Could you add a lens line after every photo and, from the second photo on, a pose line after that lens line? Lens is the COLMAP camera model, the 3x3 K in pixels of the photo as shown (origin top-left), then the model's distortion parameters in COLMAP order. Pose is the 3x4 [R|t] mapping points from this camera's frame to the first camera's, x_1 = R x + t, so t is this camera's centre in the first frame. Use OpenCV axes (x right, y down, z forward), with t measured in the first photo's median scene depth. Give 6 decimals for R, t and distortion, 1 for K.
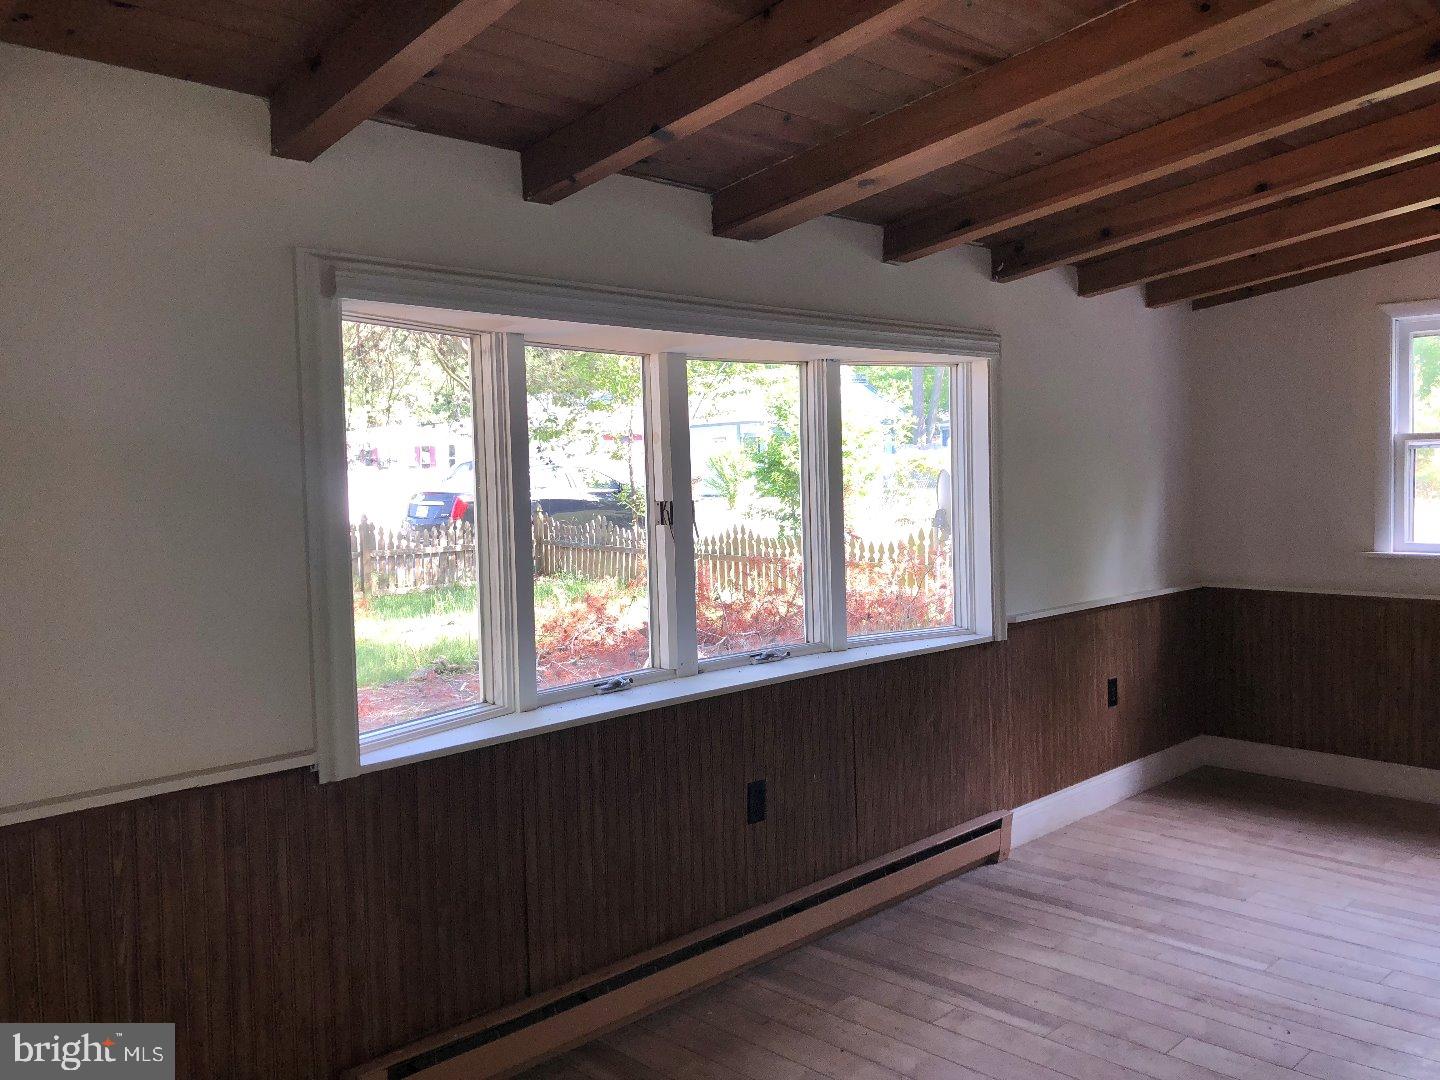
lens RADIAL K [[1197.0, 0, 717.6], [0, 1197.0, 516.6], [0, 0, 1]] dist [0.036045, -0.004503]
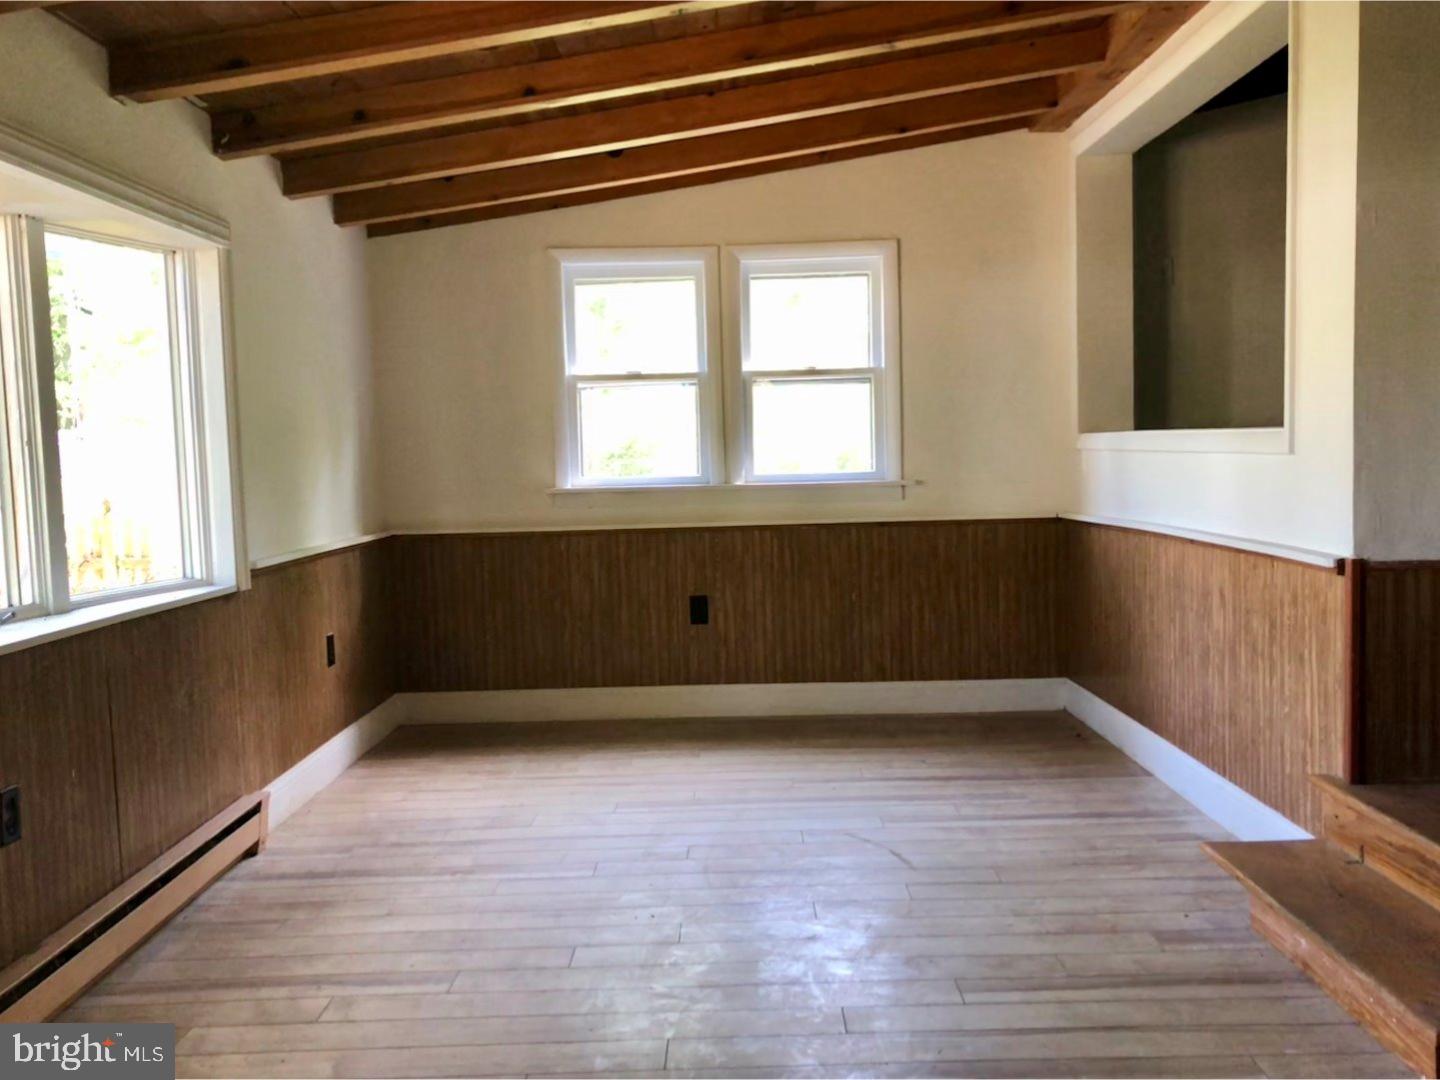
lens RADIAL K [[1321.6, 0, 719.8], [0, 1321.6, 523.5], [0, 0, 1]] dist [0.086103, -0.012362]
pose [[0.719079, -0.037273, 0.693928, -0.167468], [0.034629, 0.999242, 0.017788, 0.051417], [-0.694065, 0.011239, 0.719825, 0.101947]]
